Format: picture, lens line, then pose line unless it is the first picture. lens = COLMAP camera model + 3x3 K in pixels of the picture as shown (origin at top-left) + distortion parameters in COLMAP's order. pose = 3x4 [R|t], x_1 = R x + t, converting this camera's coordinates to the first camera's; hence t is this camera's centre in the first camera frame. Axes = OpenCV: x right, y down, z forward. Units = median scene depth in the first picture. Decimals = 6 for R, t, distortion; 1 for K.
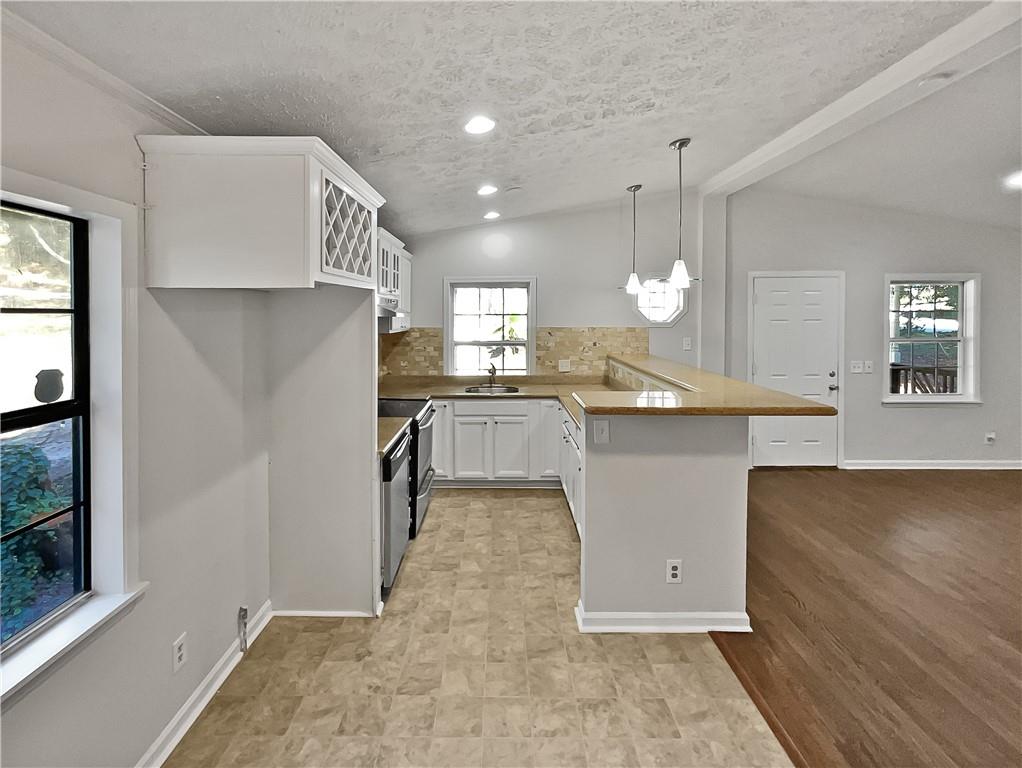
lens RADIAL K [[480.5, 0, 511.0], [0, 480.5, 384.0], [0, 0, 1]] dist [0.000654, 0.000073]
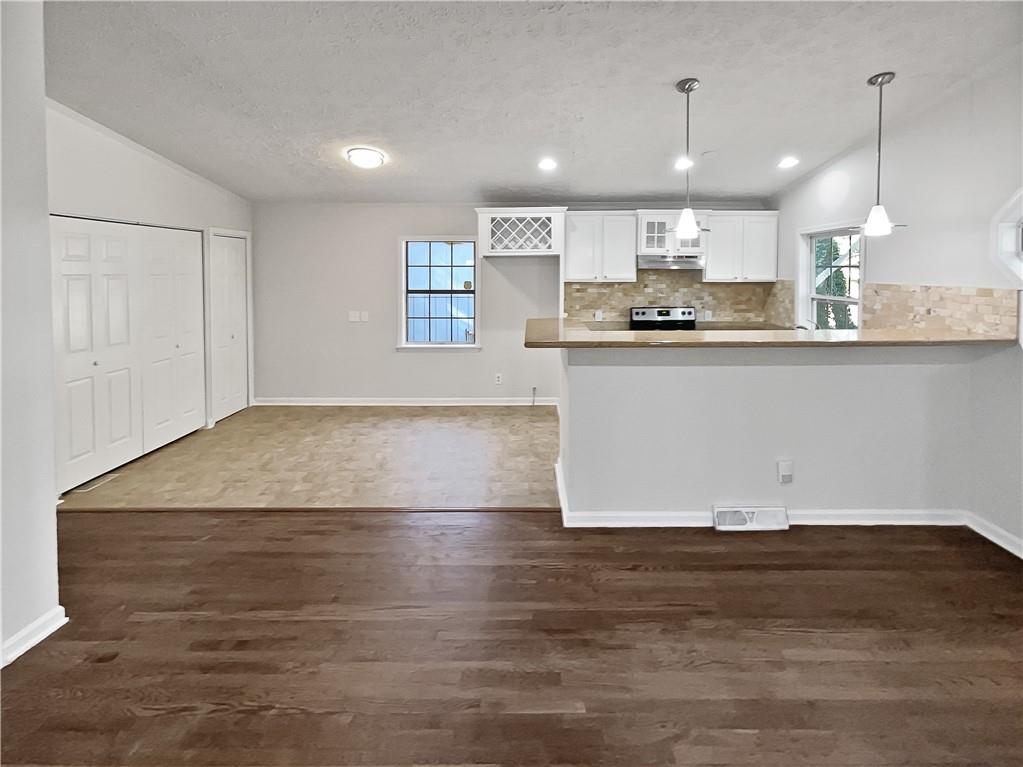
lens RADIAL K [[415.4, 0, 511.5], [0, 415.4, 383.5], [0, 0, 1]] dist [-0.000668, -0.000078]
pose [[-0.029527, 0.265993, -0.963523, 0.998505], [-0.143595, 0.952816, 0.267437, -0.075036], [0.989196, 0.146253, 0.010062, 0.550295]]
